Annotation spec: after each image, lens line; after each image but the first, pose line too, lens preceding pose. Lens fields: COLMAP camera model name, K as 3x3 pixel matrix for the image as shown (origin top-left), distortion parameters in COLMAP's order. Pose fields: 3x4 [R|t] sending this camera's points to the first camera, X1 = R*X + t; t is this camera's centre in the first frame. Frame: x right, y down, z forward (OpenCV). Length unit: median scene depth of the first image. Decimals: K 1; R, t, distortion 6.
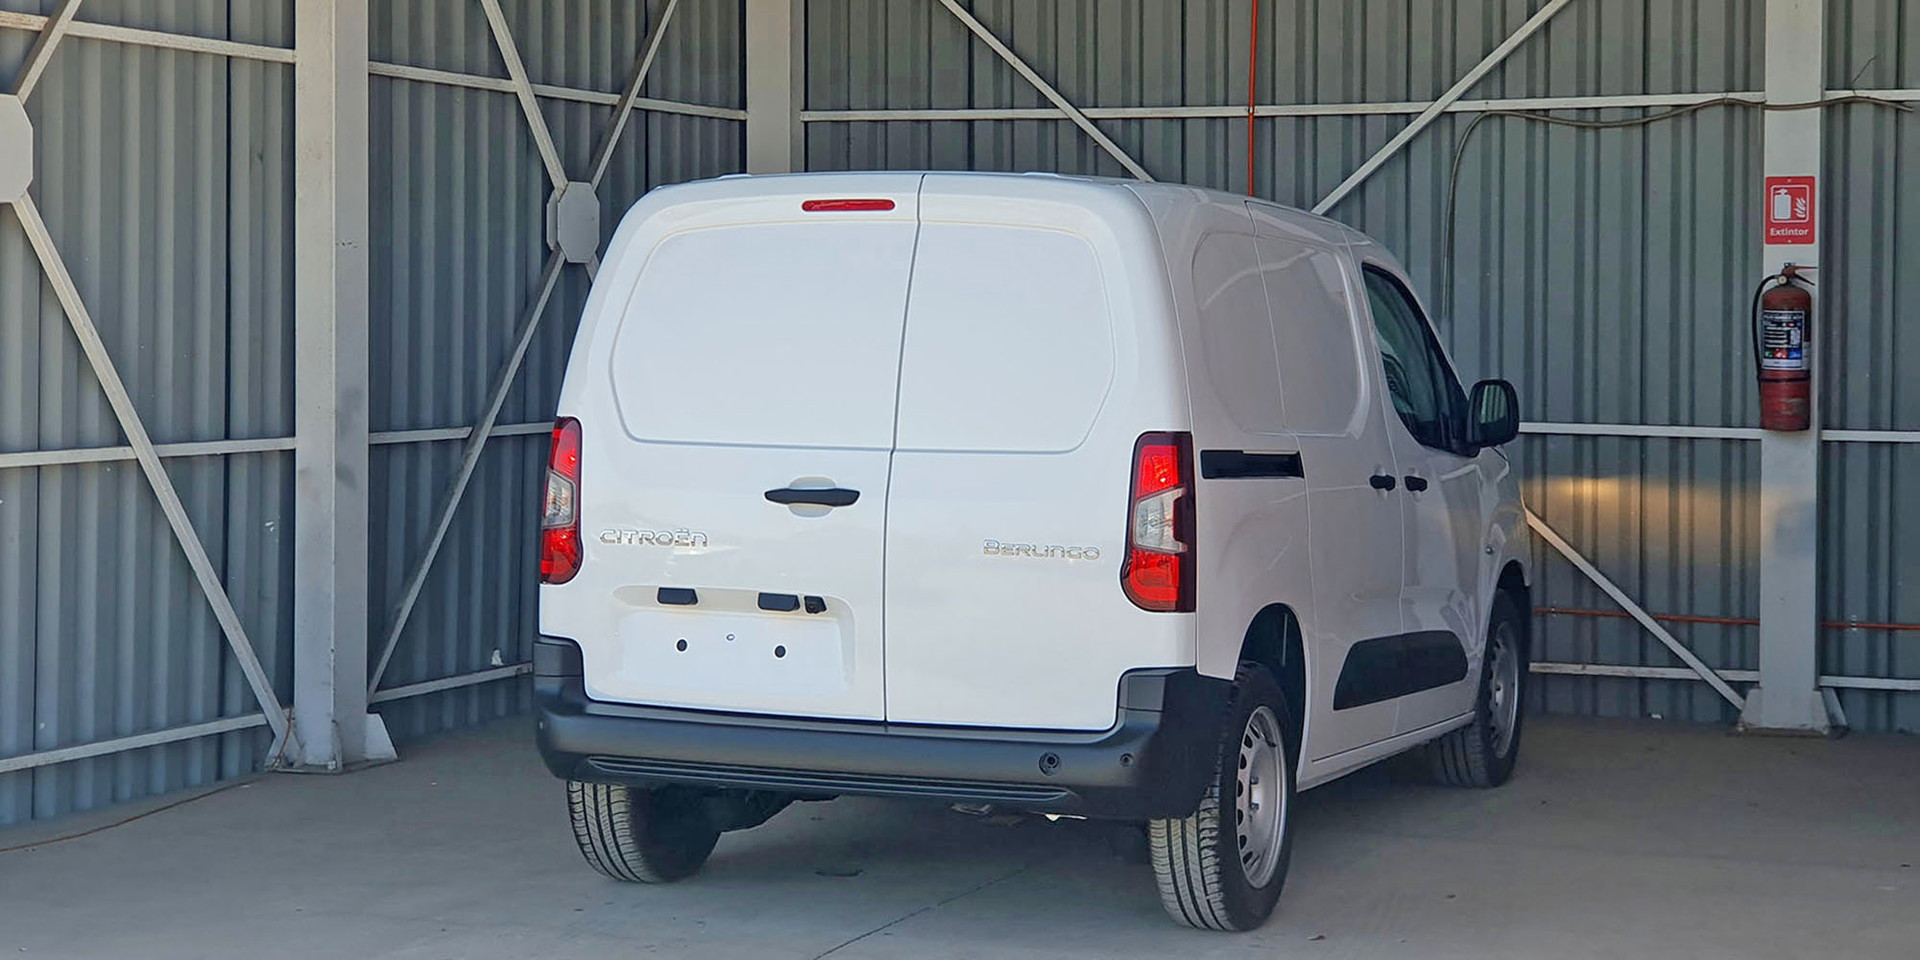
lens RADIAL K [[3424.6, 0, 900.9], [0, 3424.6, 425.9], [0, 0, 1]] dist [0.342861, -2.236690]
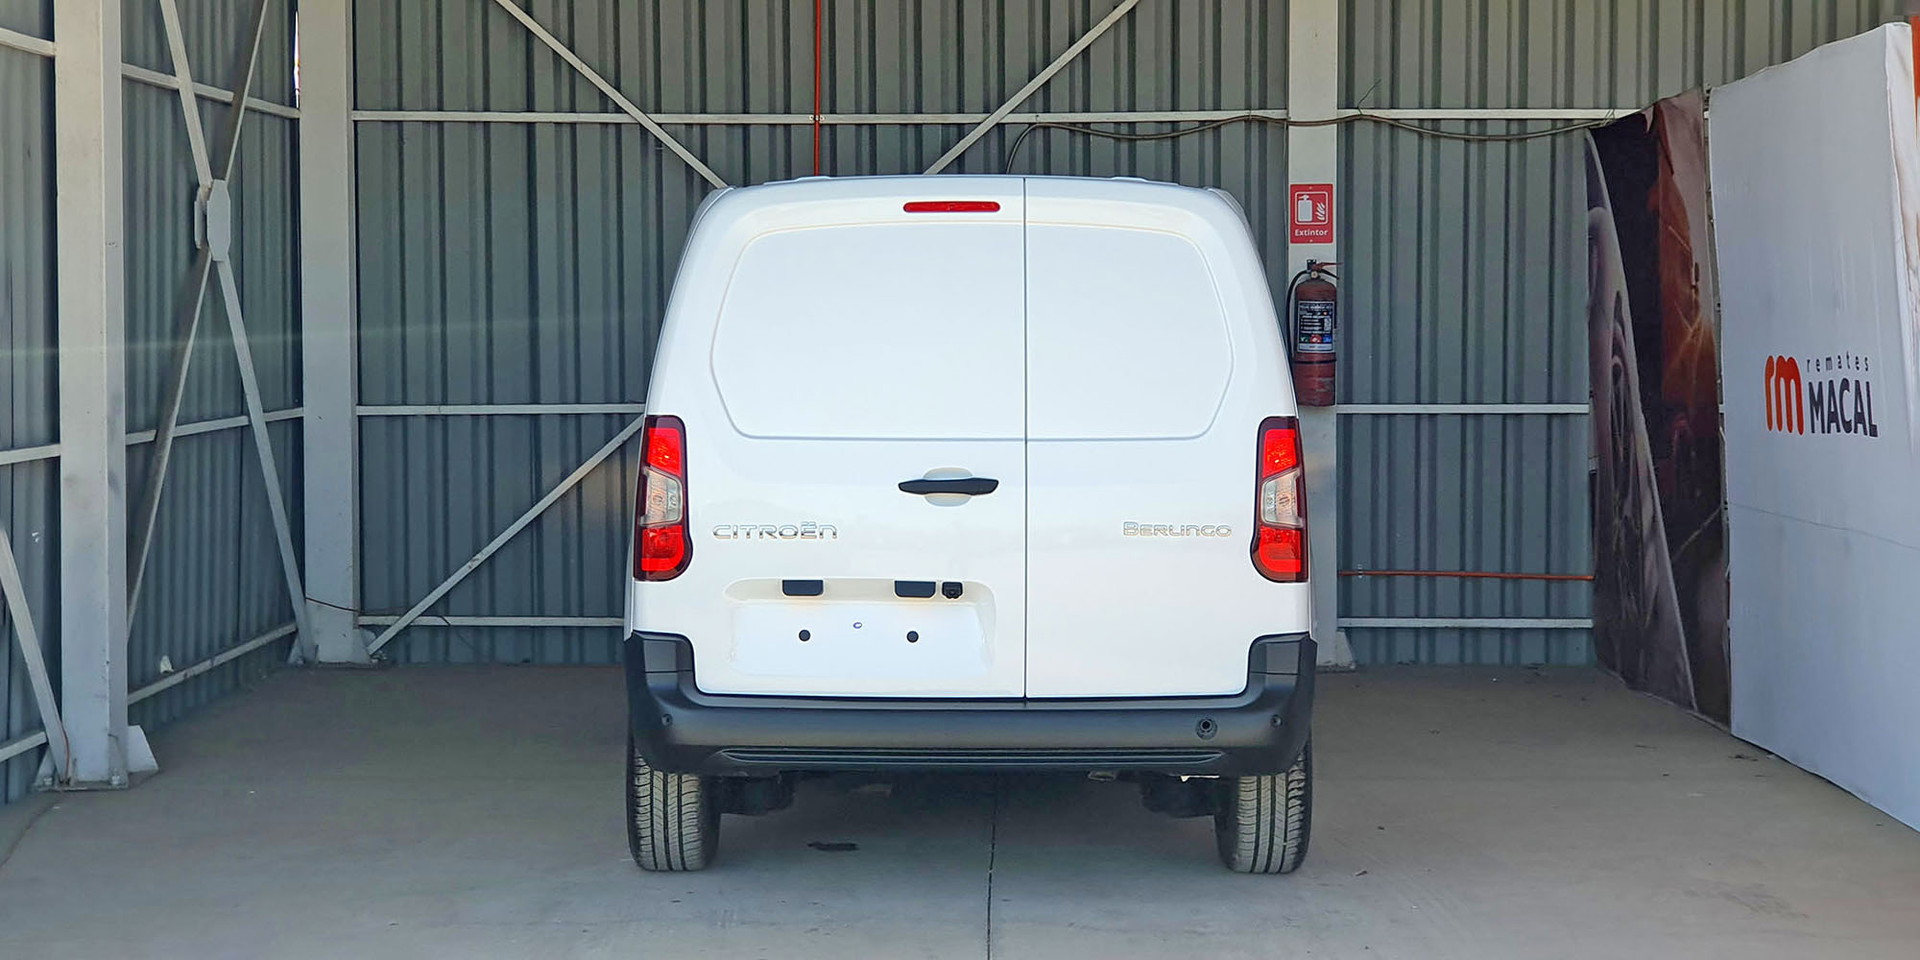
lens RADIAL K [[3175.8, 0, 922.7], [0, 3175.8, 414.8], [0, 0, 1]] dist [0.269612, -1.583888]
pose [[0.927456, -0.021465, 0.373316, -0.258970], [0.020746, 0.999767, 0.005945, -0.004677], [-0.373357, 0.002231, 0.927685, 0.069973]]
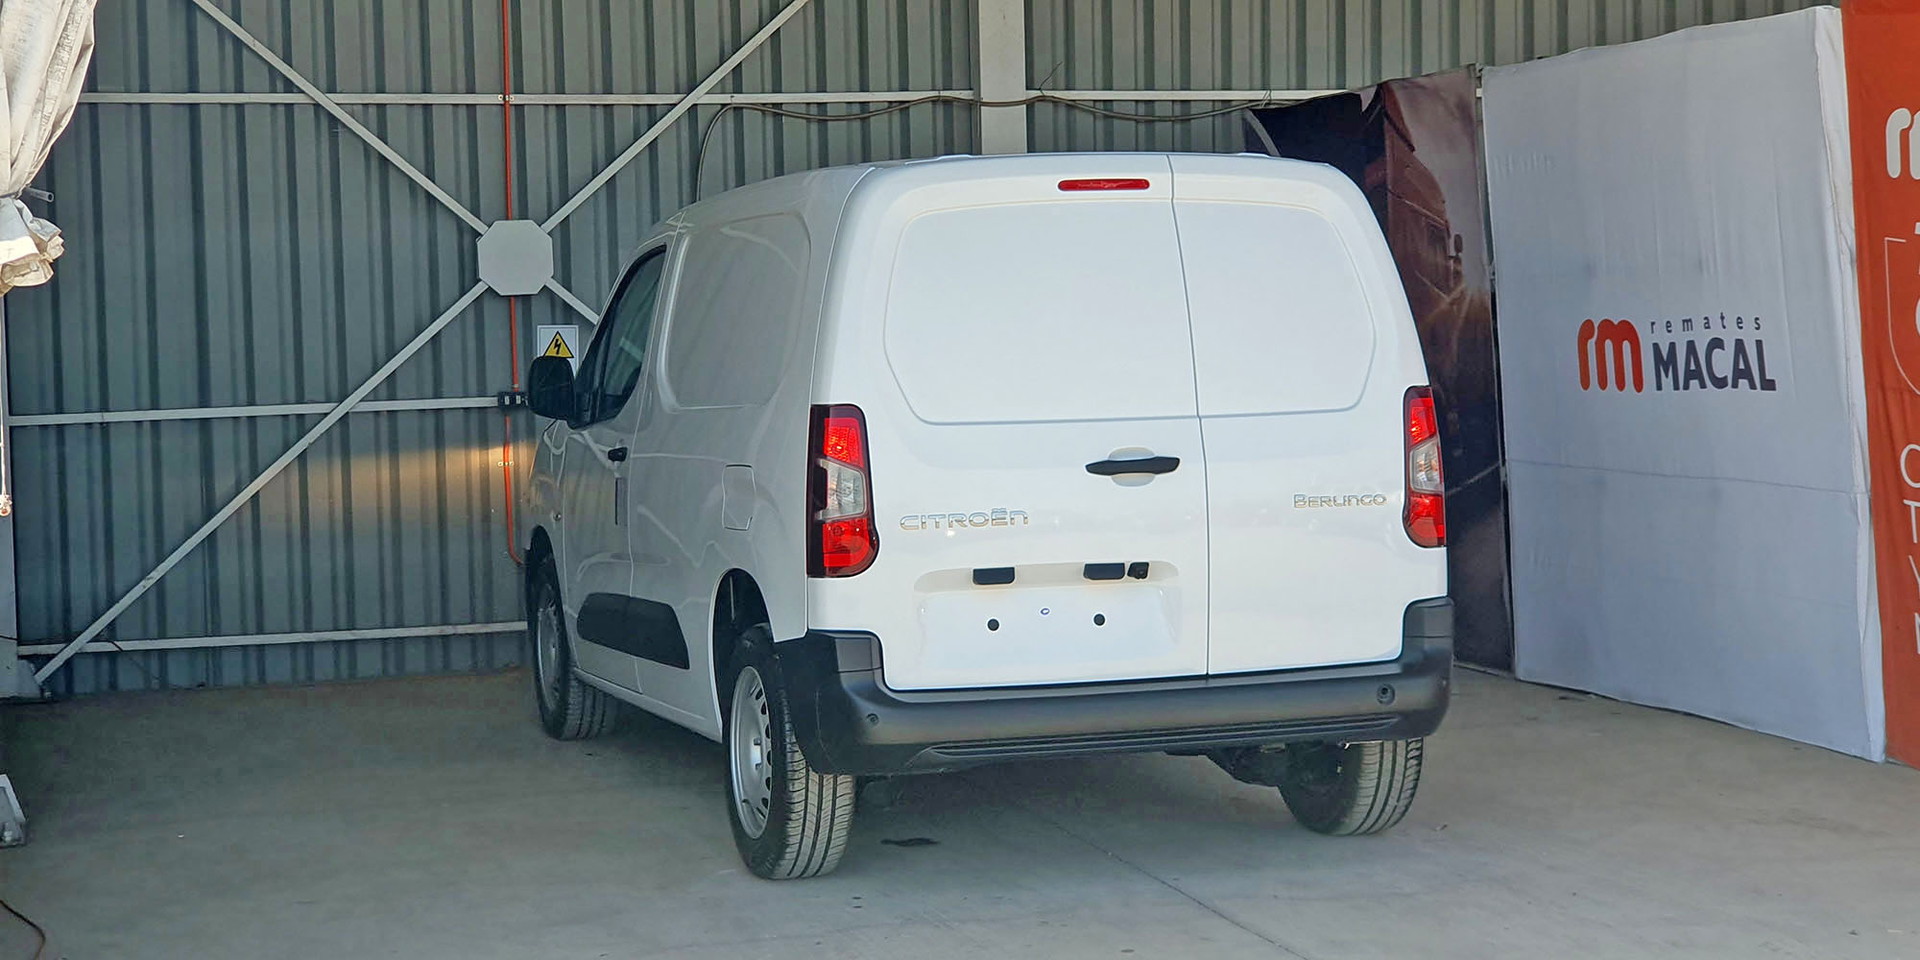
lens RADIAL K [[3193.7, 0, 961.5], [0, 3193.7, 411.3], [0, 0, 1]] dist [0.252903, -1.184277]
pose [[0.759583, -0.051646, 0.648356, -0.453542], [0.050555, 0.998515, 0.020311, -0.011970], [-0.648442, 0.017350, 0.761066, 0.197291]]
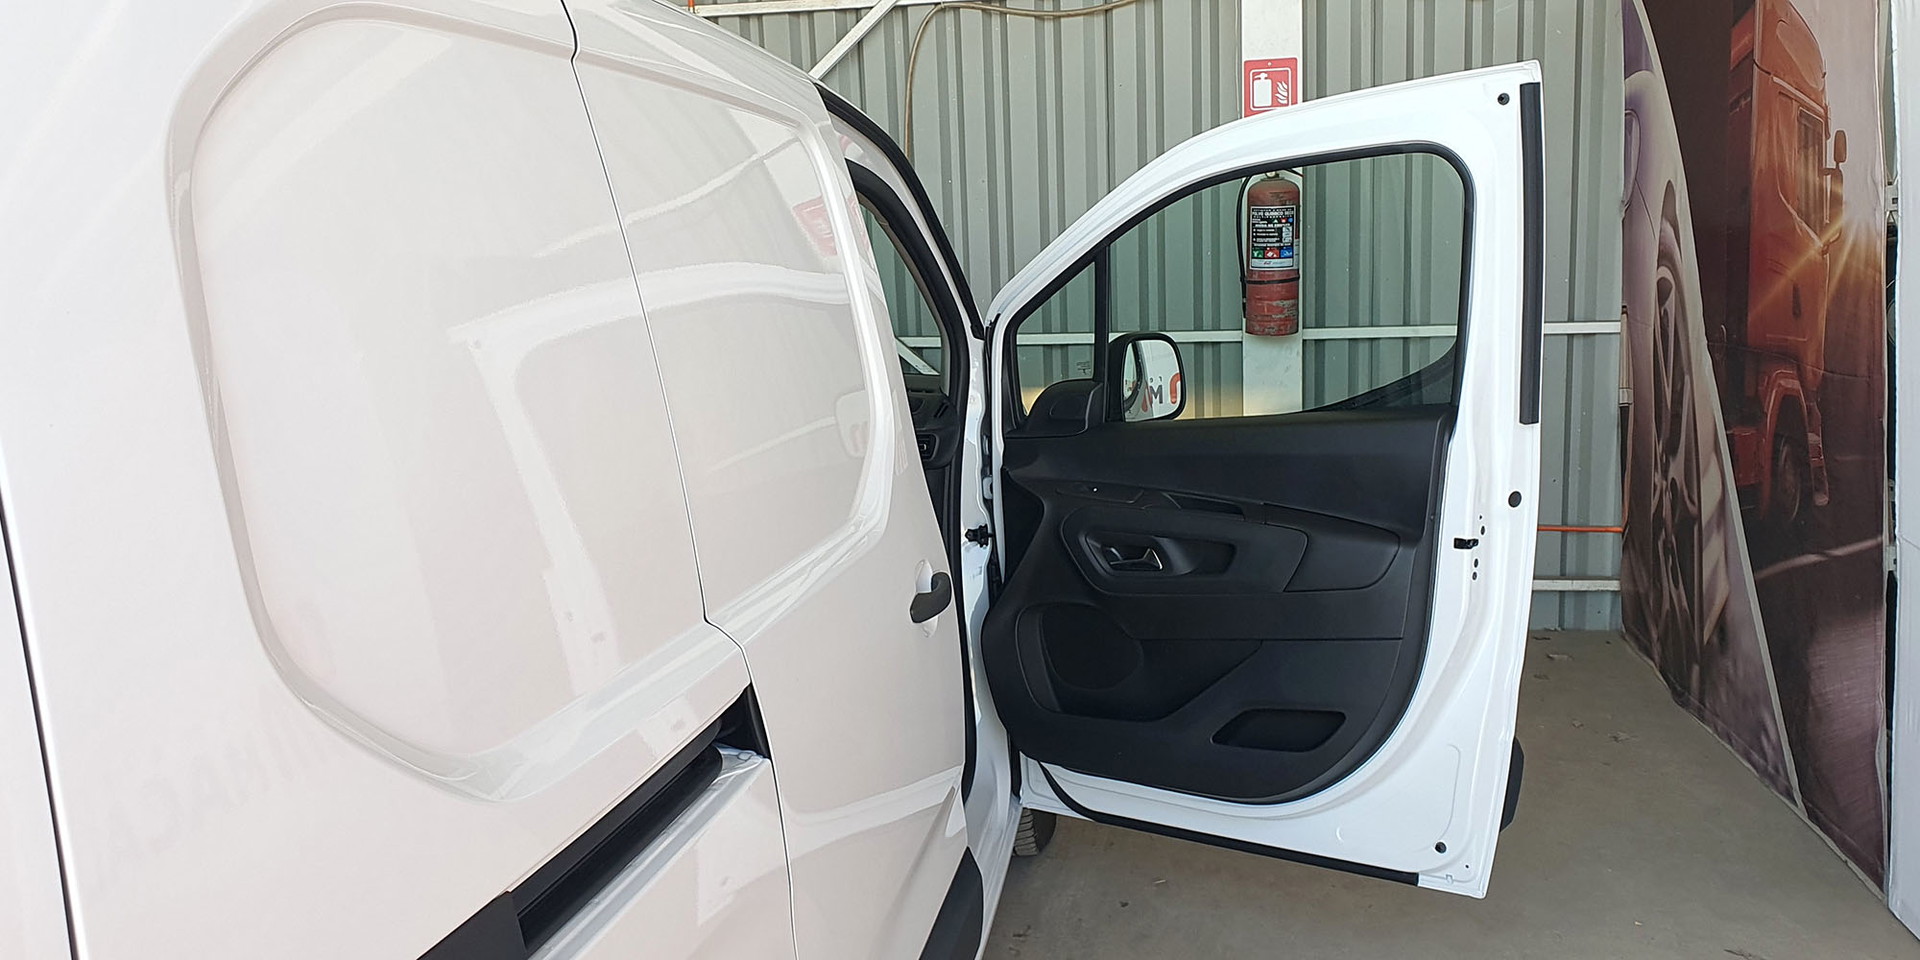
lens RADIAL K [[1603.9, 0, 949.6], [0, 1603.9, 447.2], [0, 0, 1]] dist [0.006297, 0.002677]
pose [[0.974909, -0.073705, 0.210047, 0.075005], [0.049499, 0.991748, 0.118261, -0.024122], [-0.217030, -0.104897, 0.970512, 0.592085]]
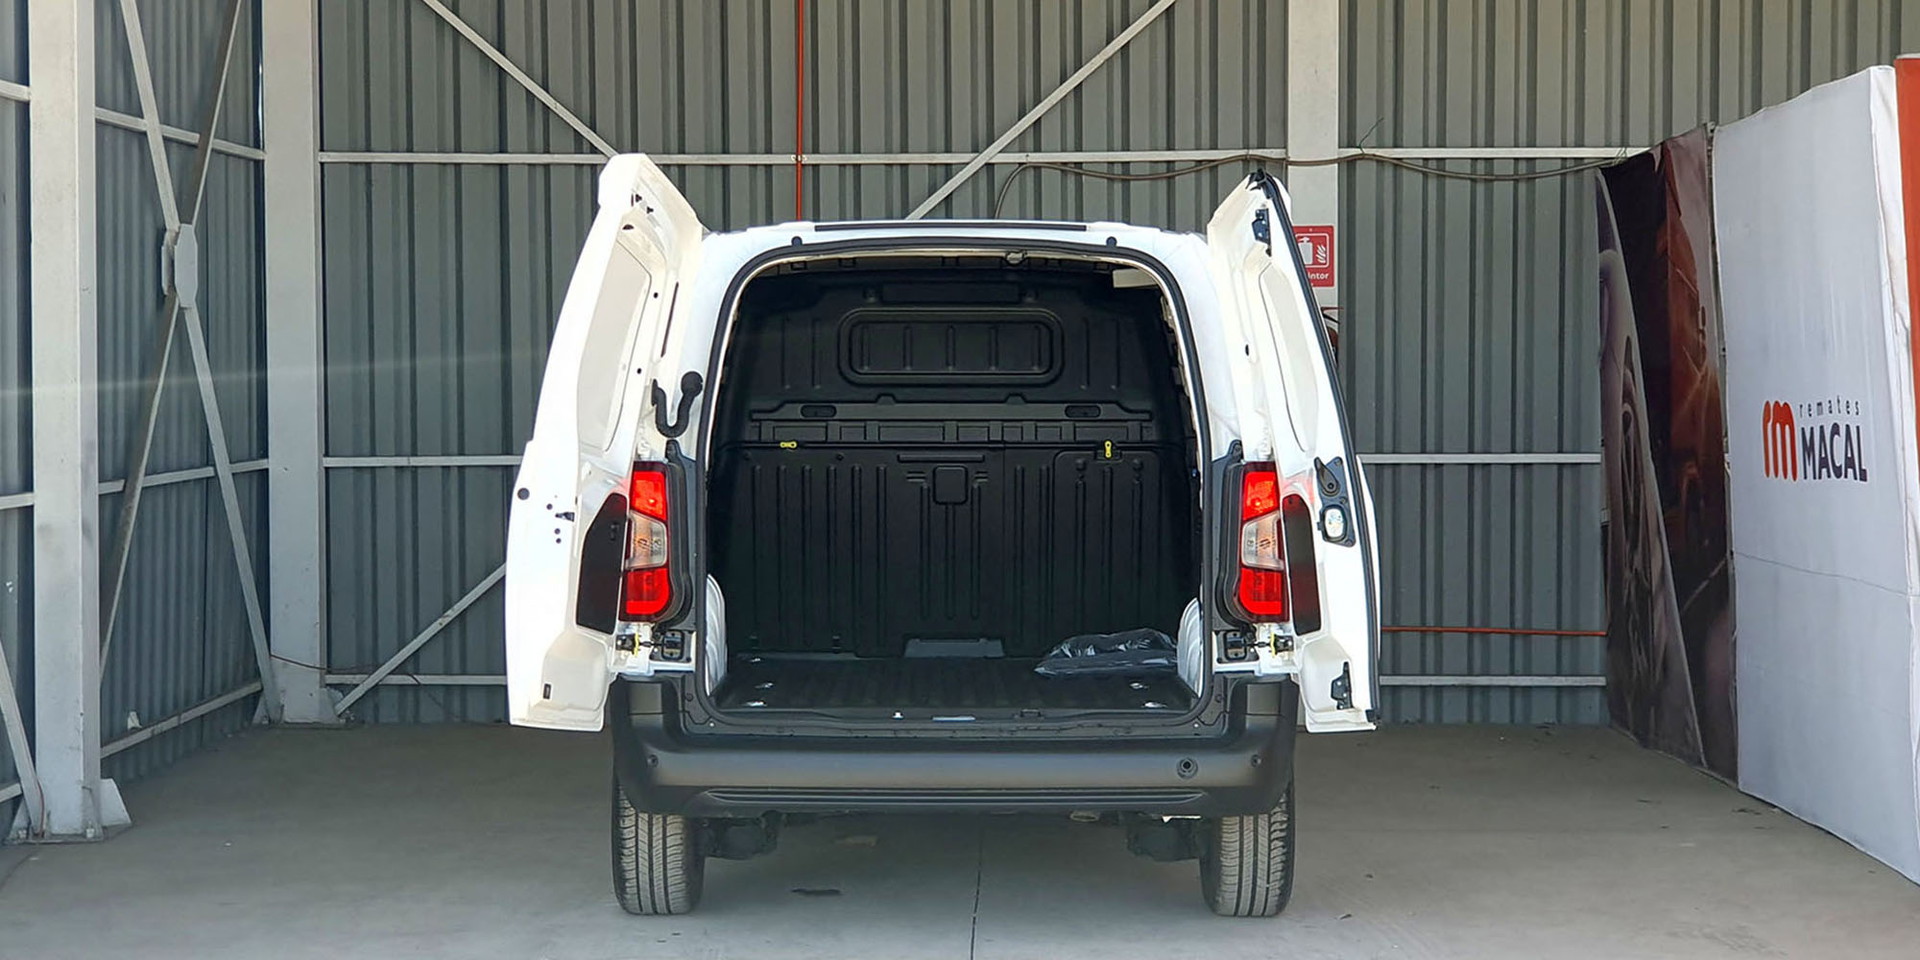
lens RADIAL K [[3535.9, 0, 896.1], [0, 3535.9, 446.3], [0, 0, 1]] dist [0.312364, -2.182695]
pose [[0.929445, -0.019474, 0.368447, -0.286664], [0.022243, 0.999747, -0.003269, -0.000841], [-0.368291, 0.011234, 0.929643, -0.003936]]
